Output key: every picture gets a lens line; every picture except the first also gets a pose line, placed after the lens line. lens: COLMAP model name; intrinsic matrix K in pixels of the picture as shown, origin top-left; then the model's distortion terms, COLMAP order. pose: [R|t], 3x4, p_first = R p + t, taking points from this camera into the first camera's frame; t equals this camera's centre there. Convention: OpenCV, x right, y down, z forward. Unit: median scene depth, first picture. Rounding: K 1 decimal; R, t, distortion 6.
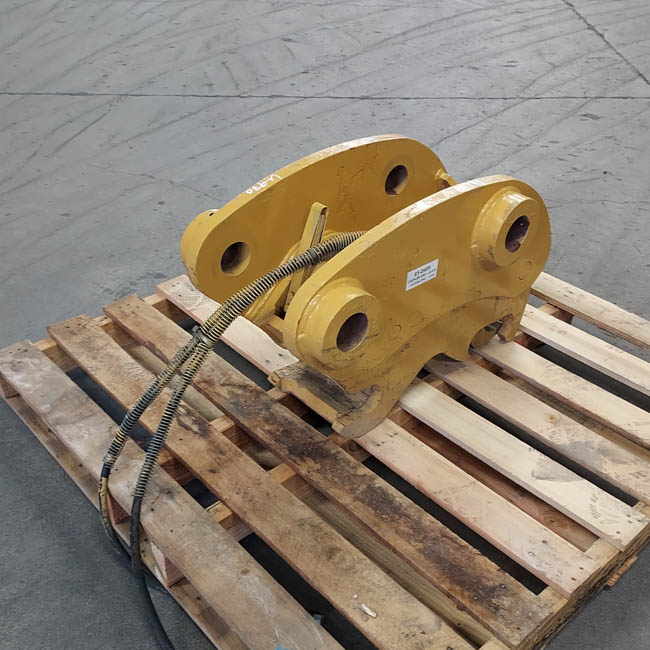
lens RADIAL K [[756.1, 0, 325.0], [0, 756.1, 325.0], [0, 0, 1]] dist [0.108773, -0.216722]
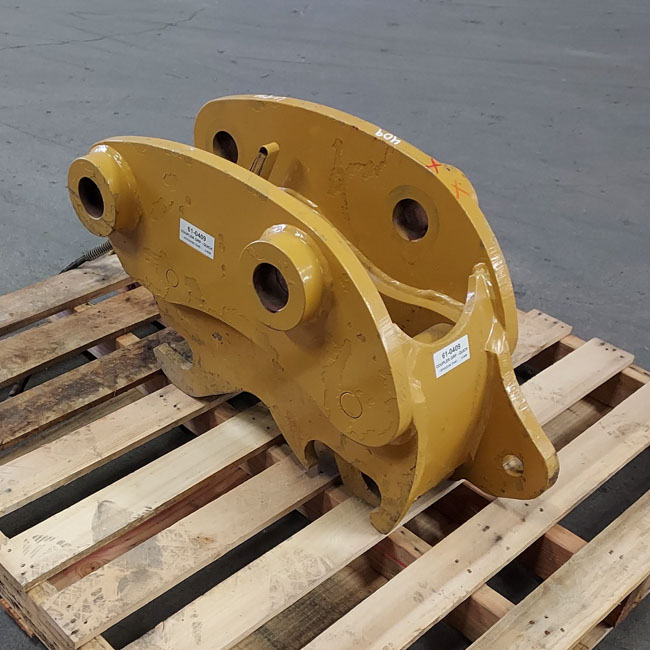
lens RADIAL K [[987.9, 0, 180.9], [0, 987.9, 400.4], [0, 0, 1]] dist [0.007240, -0.065781]
pose [[-0.017078, 0.607149, -0.794404, 1.039114], [-0.589715, 0.635497, 0.498377, -0.457389], [0.807431, 0.476983, 0.347192, 0.606663]]
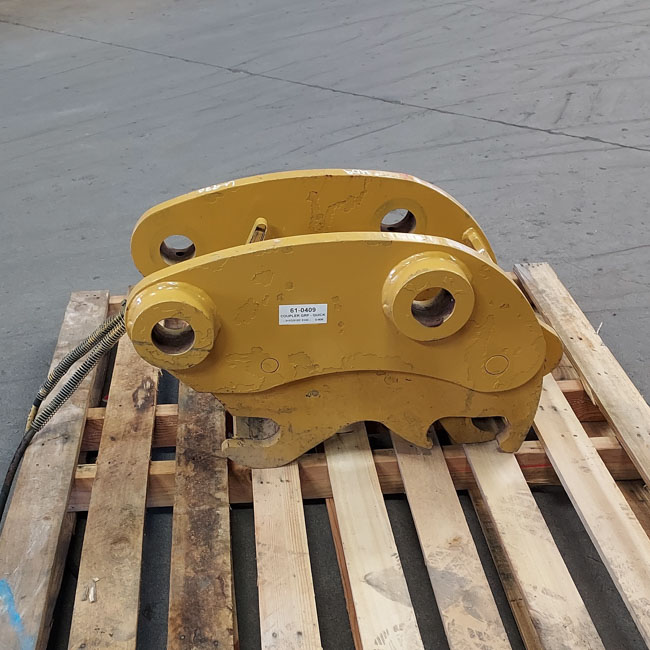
lens RADIAL K [[891.1, 0, 283.6], [0, 891.1, 326.7], [0, 0, 1]] dist [0.091978, -0.174868]
pose [[0.788488, 0.294314, -0.540060, 0.640922], [-0.326387, 0.944465, 0.038175, -0.077412], [0.521304, 0.146168, 0.840760, 0.049600]]
